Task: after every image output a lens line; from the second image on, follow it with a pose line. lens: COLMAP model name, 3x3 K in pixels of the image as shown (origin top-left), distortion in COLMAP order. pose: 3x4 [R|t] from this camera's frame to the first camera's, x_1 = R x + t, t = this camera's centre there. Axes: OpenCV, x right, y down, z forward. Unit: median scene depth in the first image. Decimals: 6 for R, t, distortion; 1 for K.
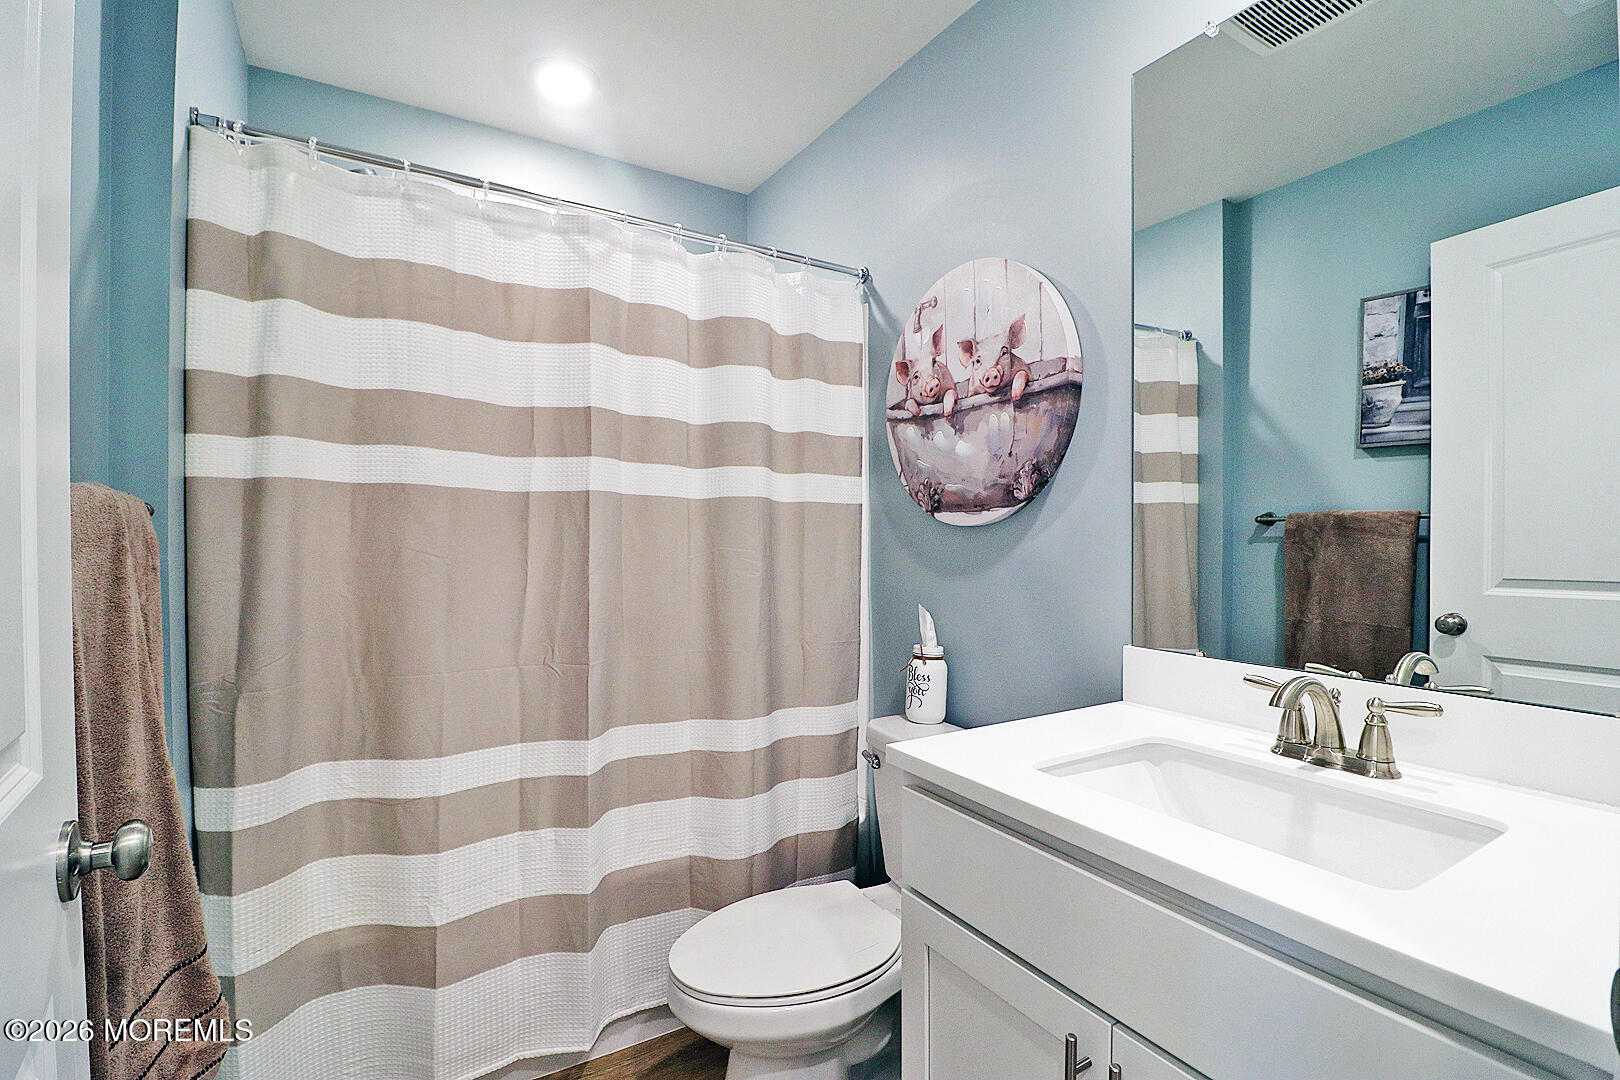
lens RADIAL K [[758.0, 0, 819.5], [0, 758.0, 542.8], [0, 0, 1]] dist [-0.008607, -0.008761]
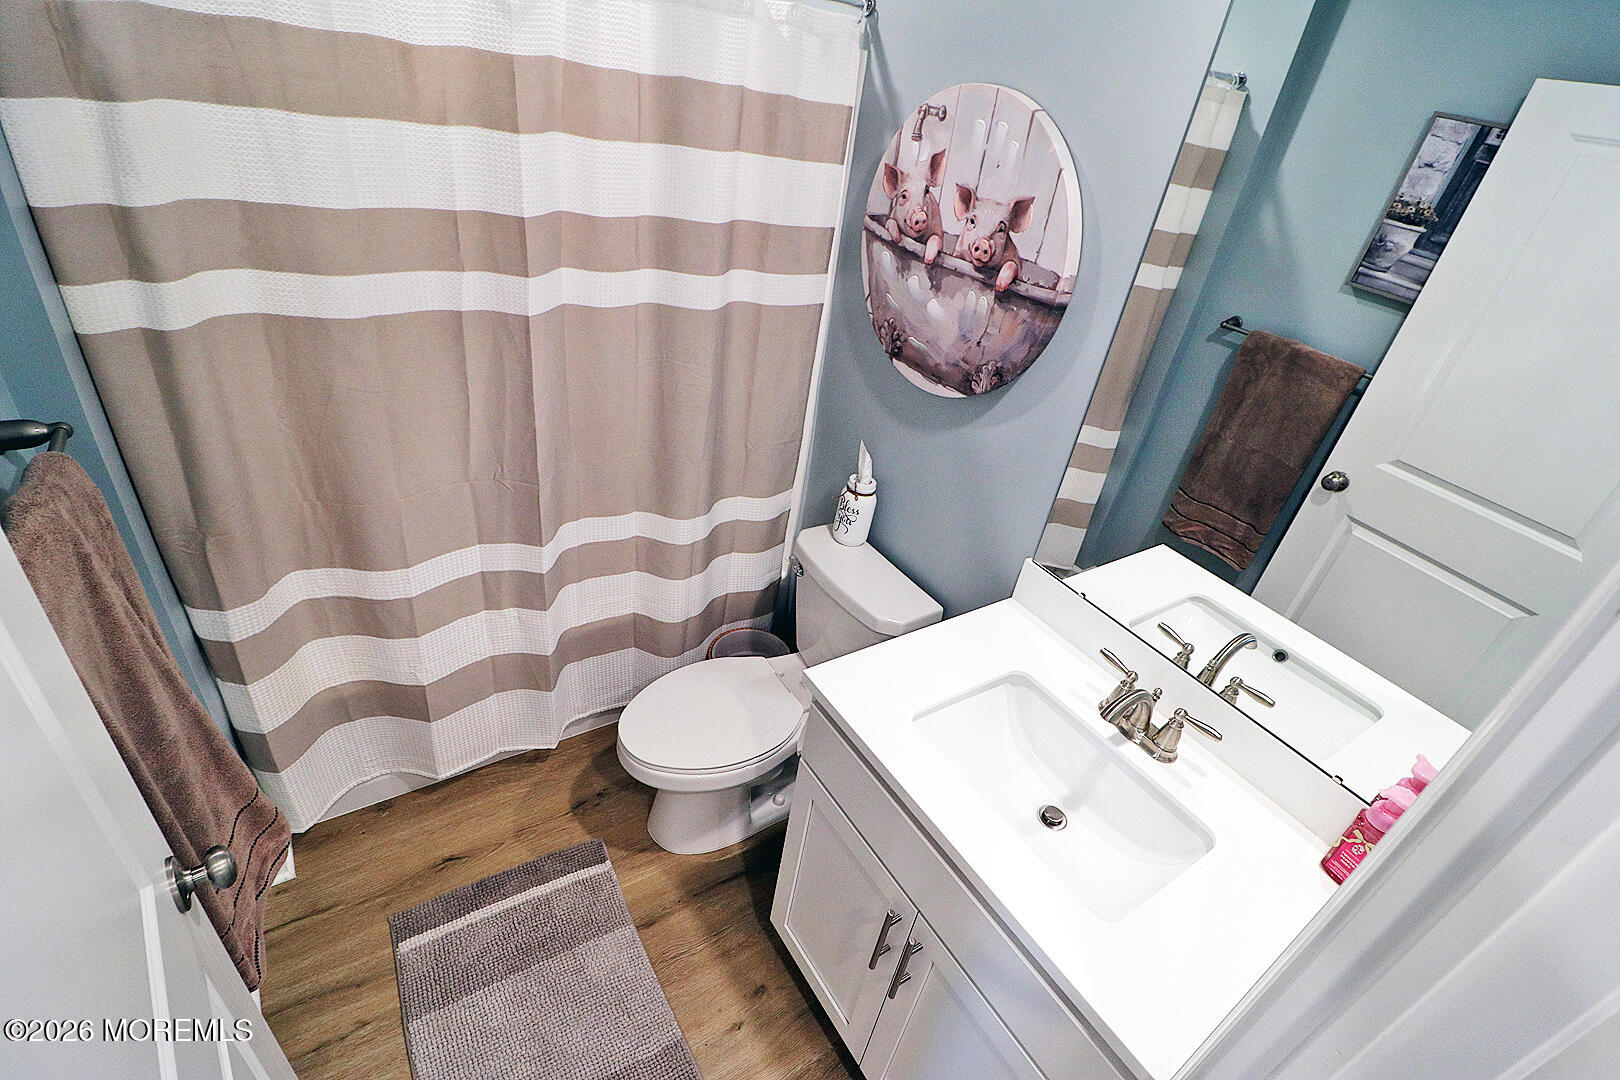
lens RADIAL K [[758.0, 0, 822.2], [0, 758.0, 556.4], [0, 0, 1]] dist [-0.008607, -0.008761]
pose [[0.988665, 0.099475, 0.112455, -0.023140], [-0.144770, 0.830120, 0.538463, -0.348078], [-0.039787, -0.548639, 0.835112, 0.052418]]
